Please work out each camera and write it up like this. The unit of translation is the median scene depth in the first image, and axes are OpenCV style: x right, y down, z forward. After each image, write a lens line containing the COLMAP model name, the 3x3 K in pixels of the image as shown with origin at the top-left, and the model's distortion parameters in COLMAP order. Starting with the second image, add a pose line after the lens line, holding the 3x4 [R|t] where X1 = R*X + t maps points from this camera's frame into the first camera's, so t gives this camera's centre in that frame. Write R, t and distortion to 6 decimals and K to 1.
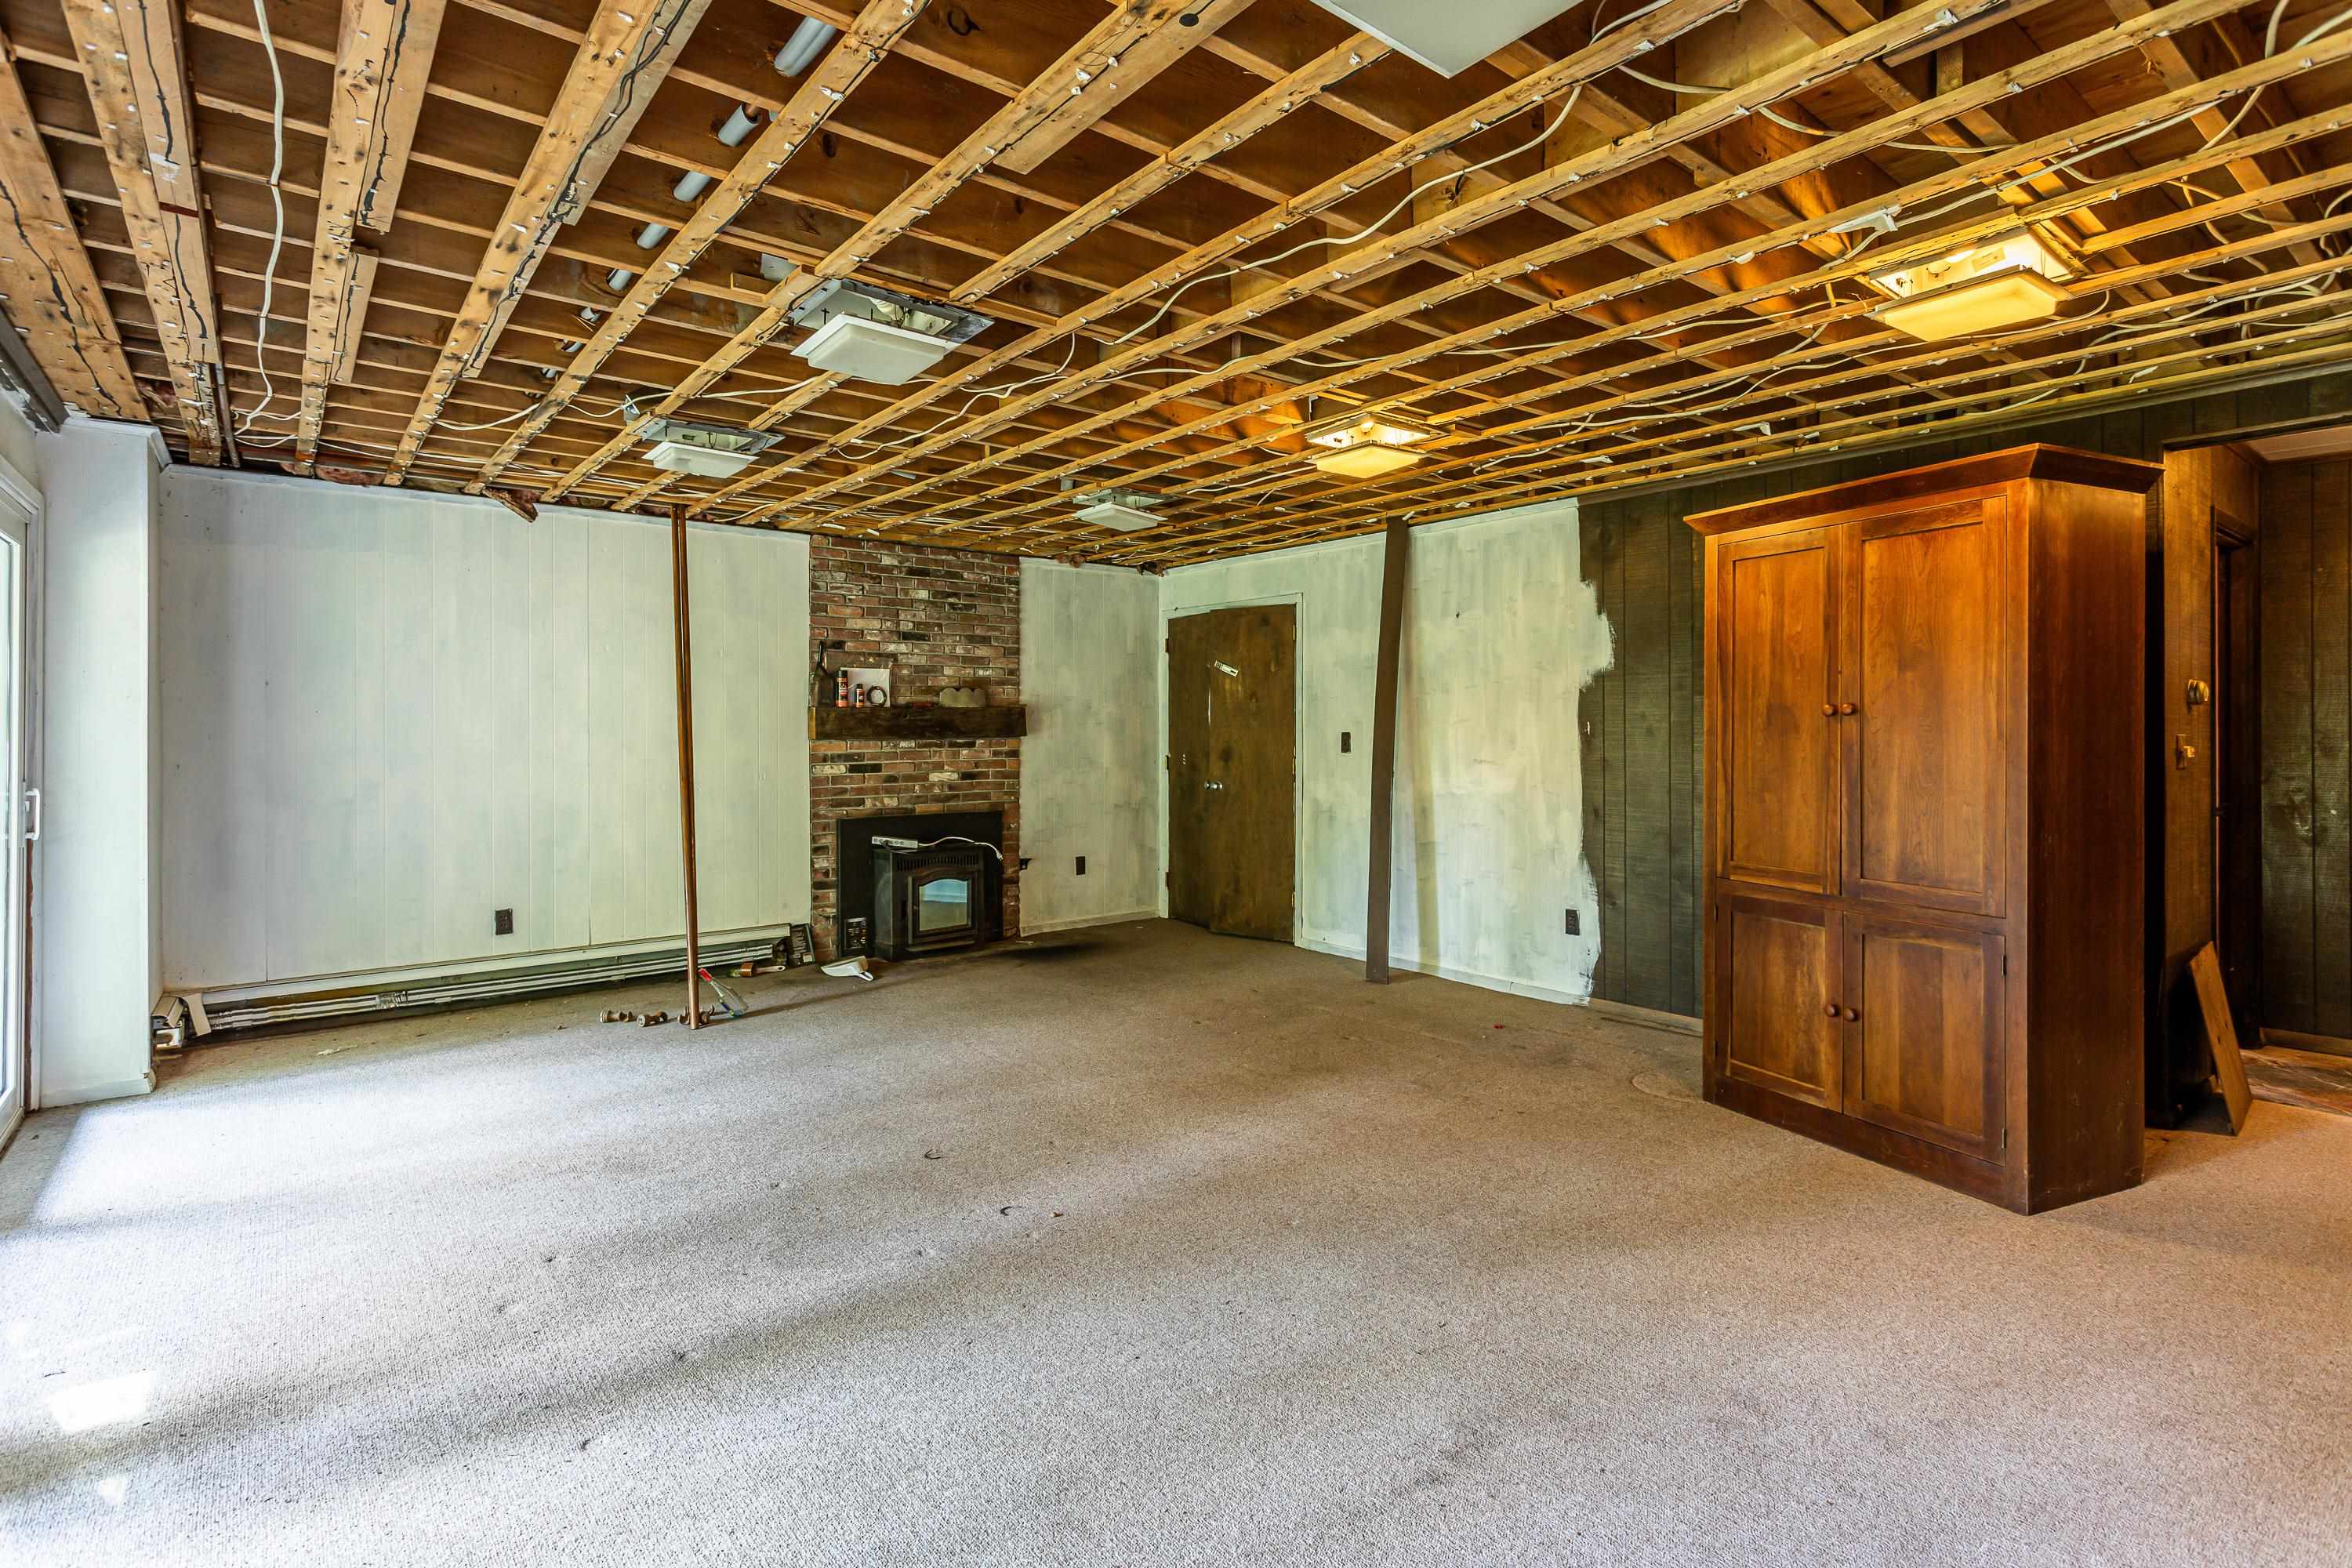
lens RADIAL K [[1131.5, 0, 1196.3], [0, 1131.5, 729.7], [0, 0, 1]] dist [0.001716, -0.000607]
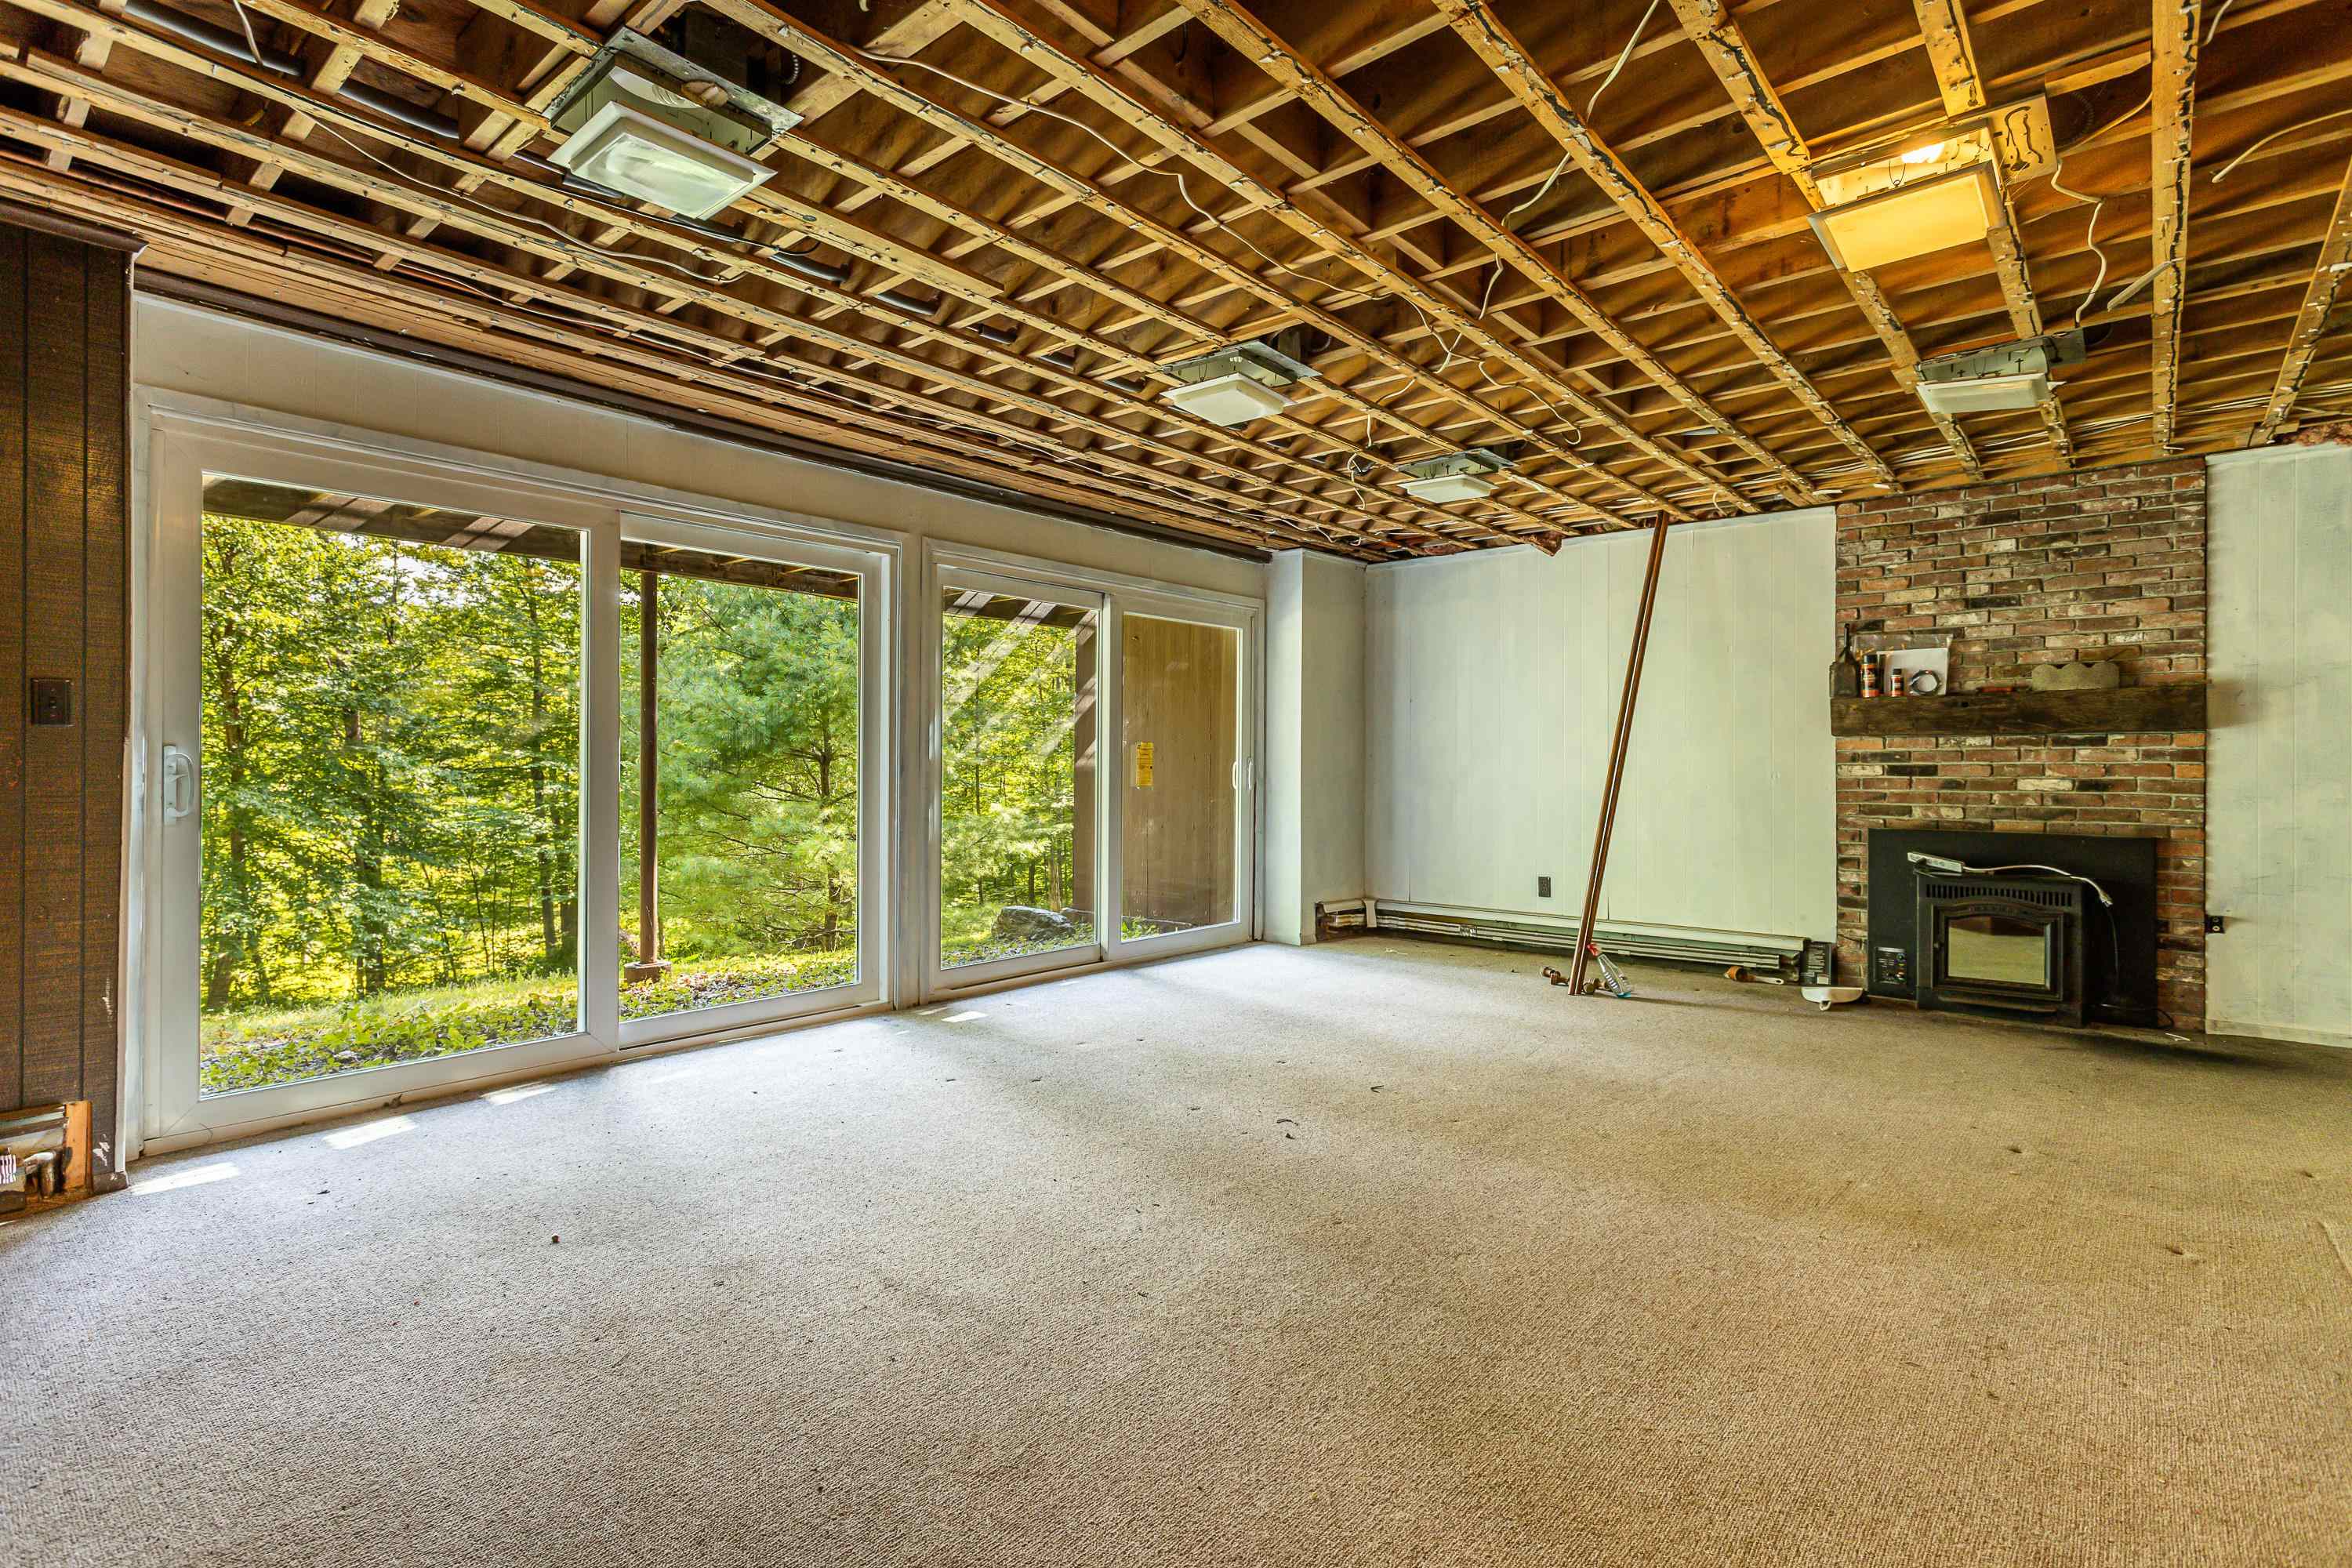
lens RADIAL K [[1131.5, 0, 1177.0], [0, 1131.5, 771.2], [0, 0, 1]] dist [0.001716, -0.000607]
pose [[0.169590, 0.005847, -0.985497, 0.430536], [-0.005620, 0.999972, 0.004966, 0.033401], [0.985499, 0.004697, 0.169618, 0.326458]]
